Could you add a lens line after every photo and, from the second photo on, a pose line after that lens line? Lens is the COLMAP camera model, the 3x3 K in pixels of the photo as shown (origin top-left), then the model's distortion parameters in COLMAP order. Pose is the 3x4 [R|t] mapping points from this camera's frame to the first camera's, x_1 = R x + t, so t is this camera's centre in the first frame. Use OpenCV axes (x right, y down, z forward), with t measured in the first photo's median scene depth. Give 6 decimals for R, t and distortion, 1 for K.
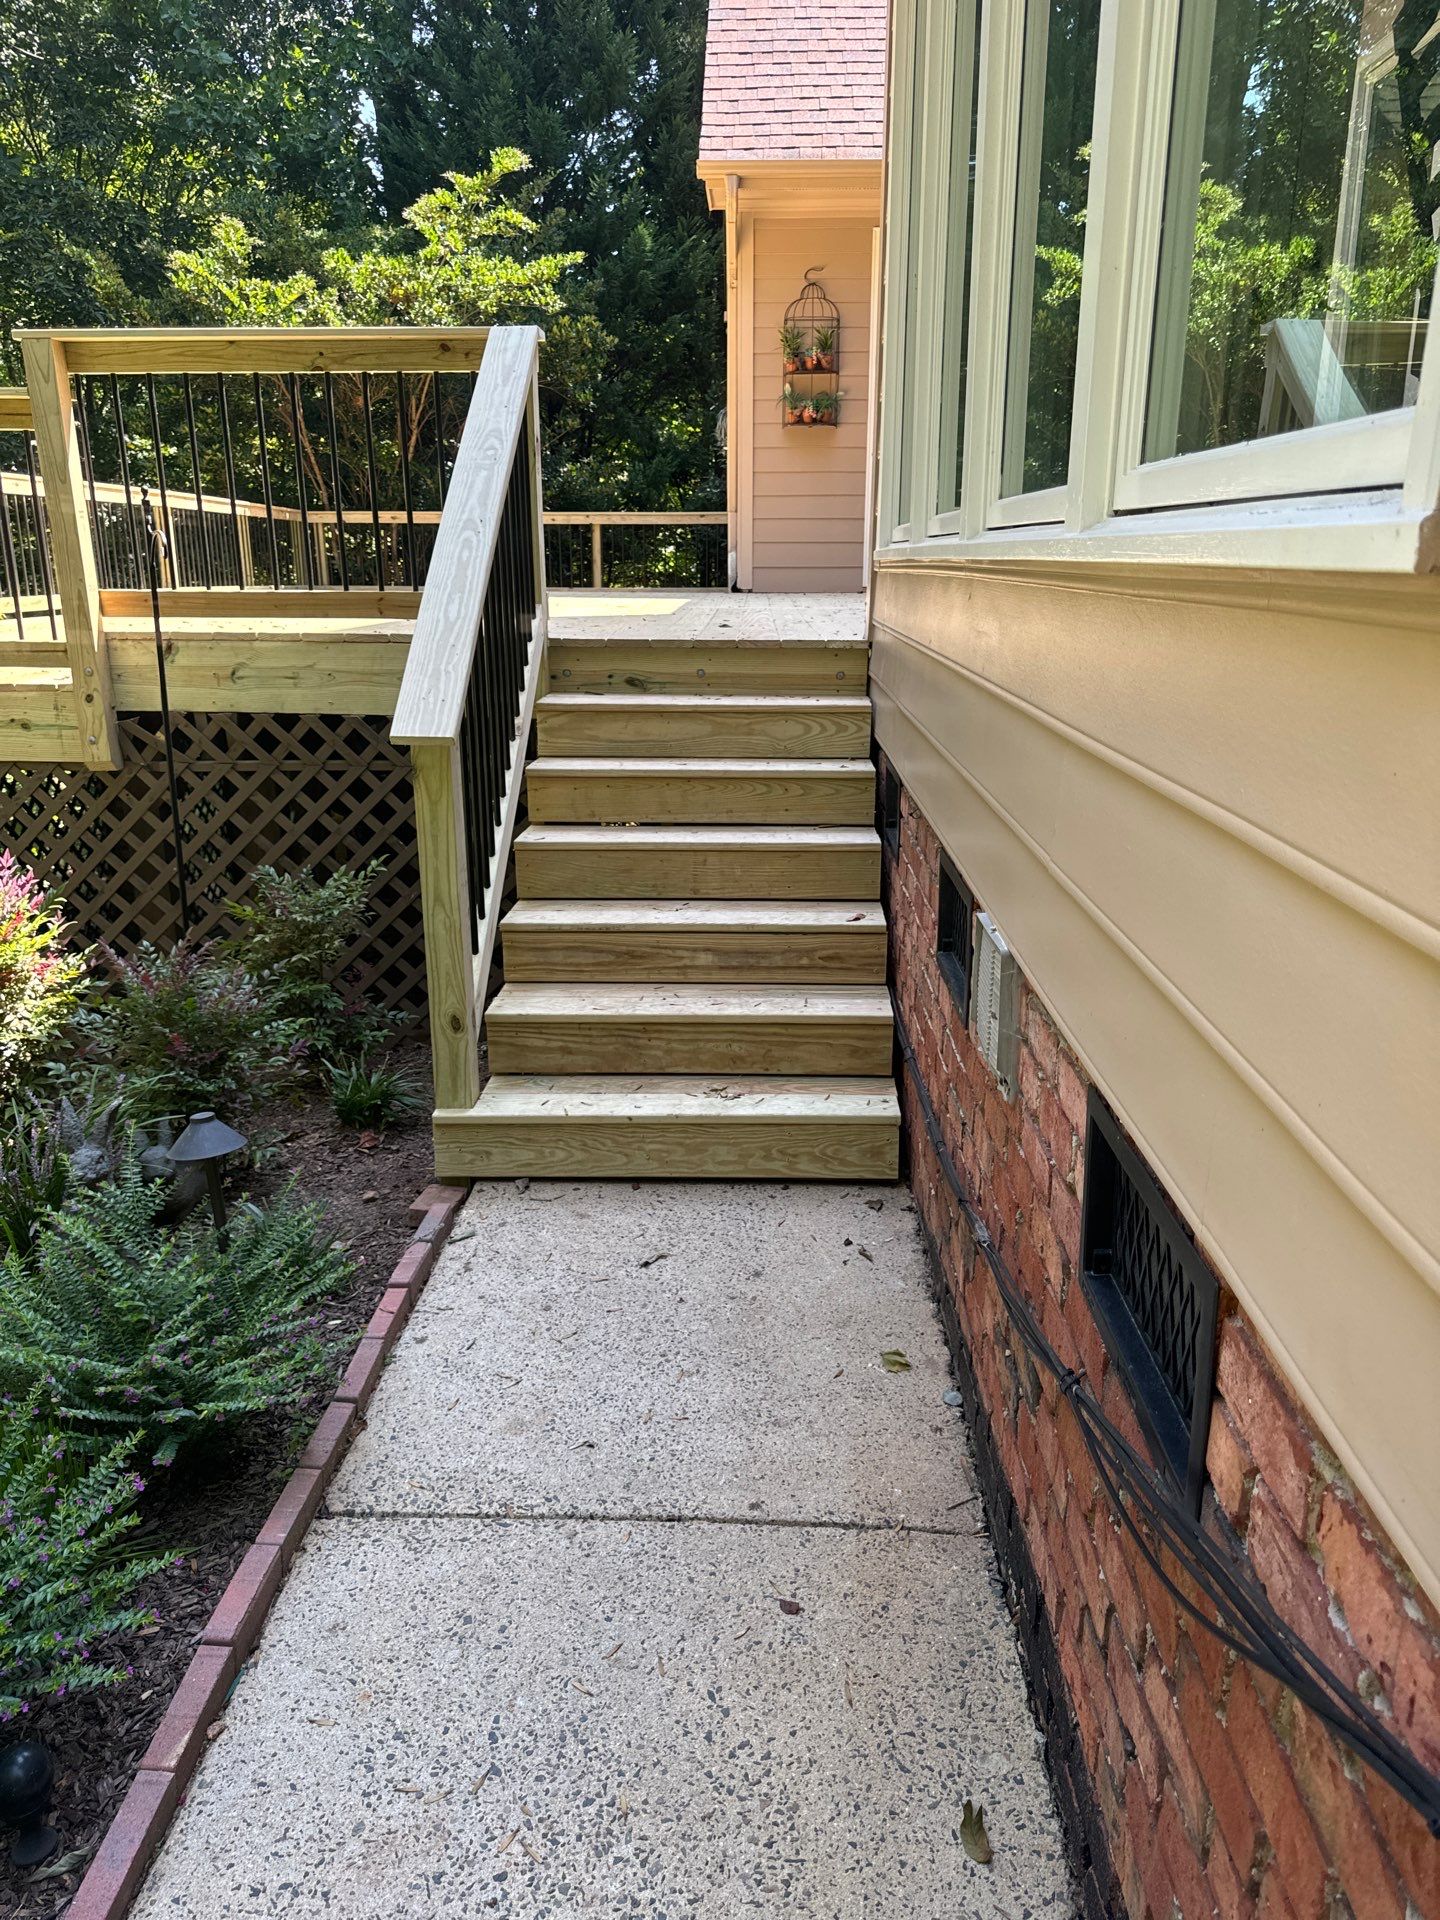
lens RADIAL K [[1322.0, 0, 720.0], [0, 1322.0, 960.0], [0, 0, 1]] dist [0.003759, 0.000038]
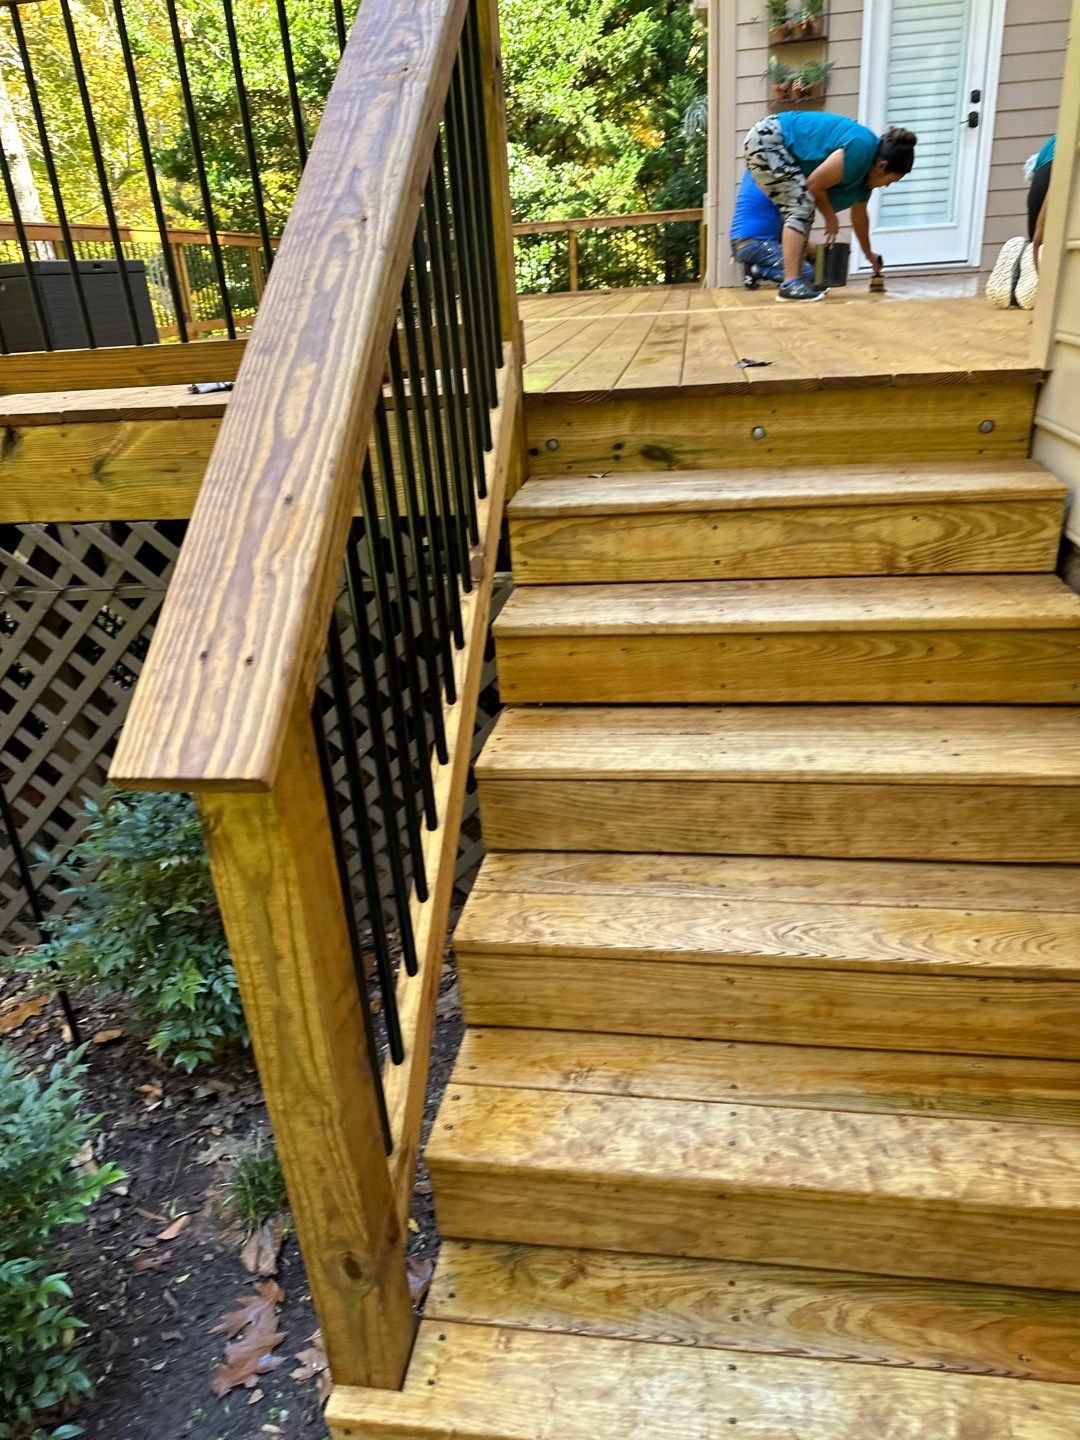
lens RADIAL K [[1013.5, 0, 519.1], [0, 1013.5, 758.0], [0, 0, 1]] dist [0.000468, -0.000665]
pose [[0.989088, -0.007859, -0.147113, -0.056279], [0.029980, 0.988419, 0.148758, -0.133474], [0.144240, -0.151545, 0.977870, 0.458057]]
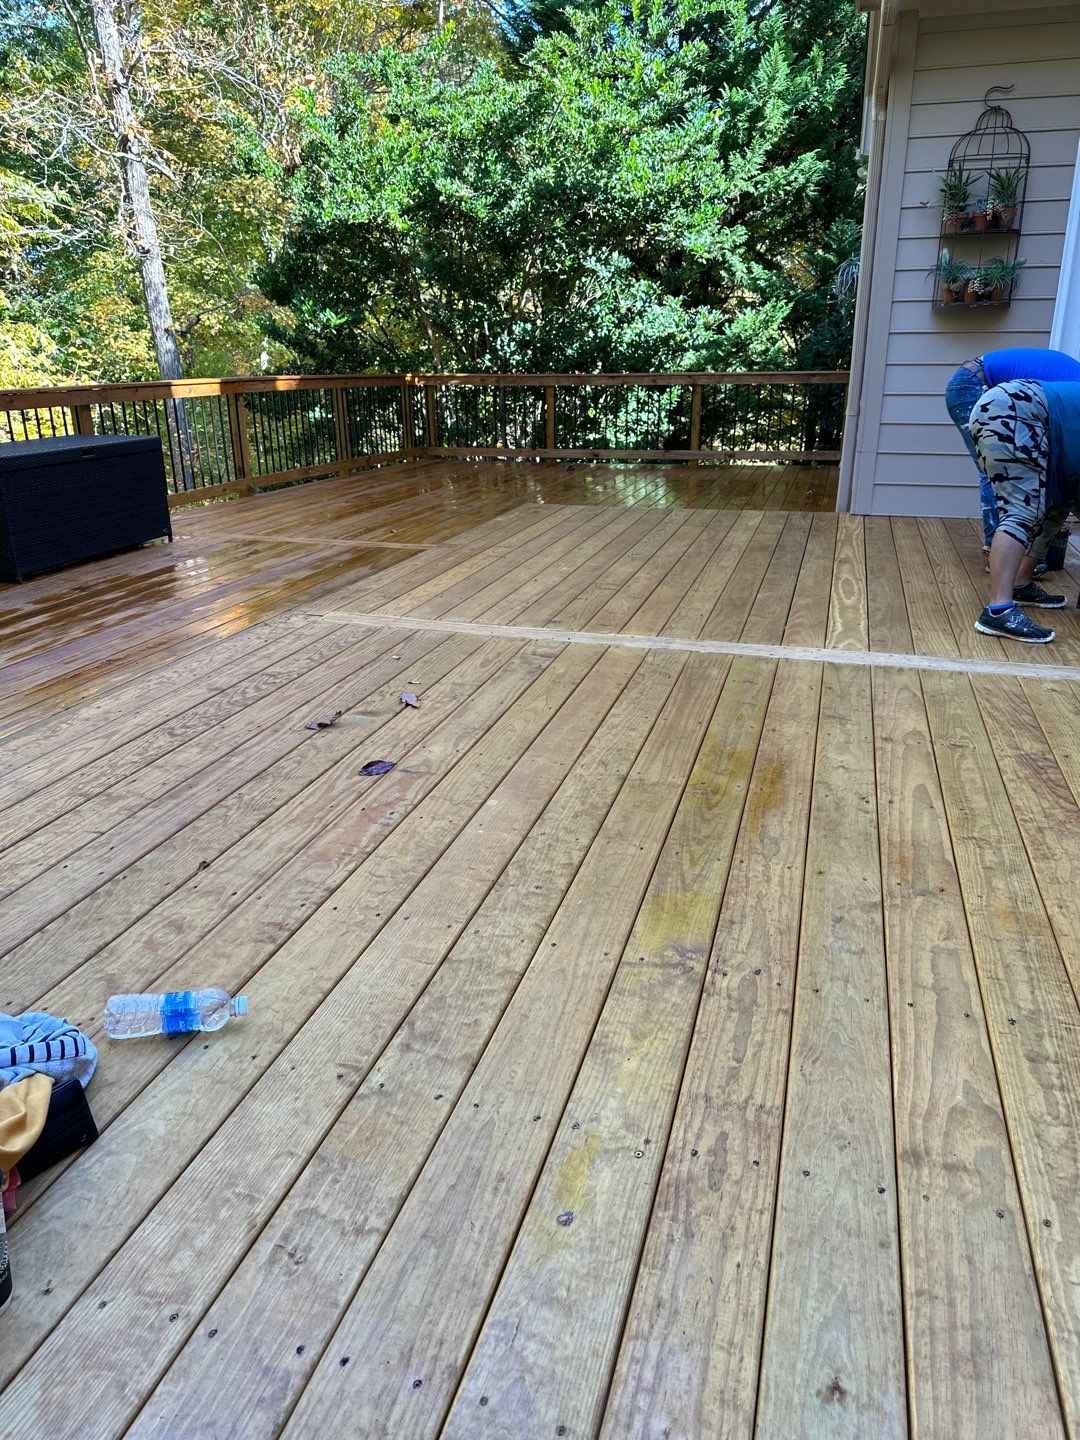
lens RADIAL K [[991.5, 0, 540.0], [0, 991.5, 720.0], [0, 0, 1]] dist [0.003759, 0.000038]
pose [[0.964059, 0.084709, -0.251821, -0.008623], [-0.067655, 0.994837, 0.075642, -0.473621], [0.256928, -0.055887, 0.964813, 0.923532]]
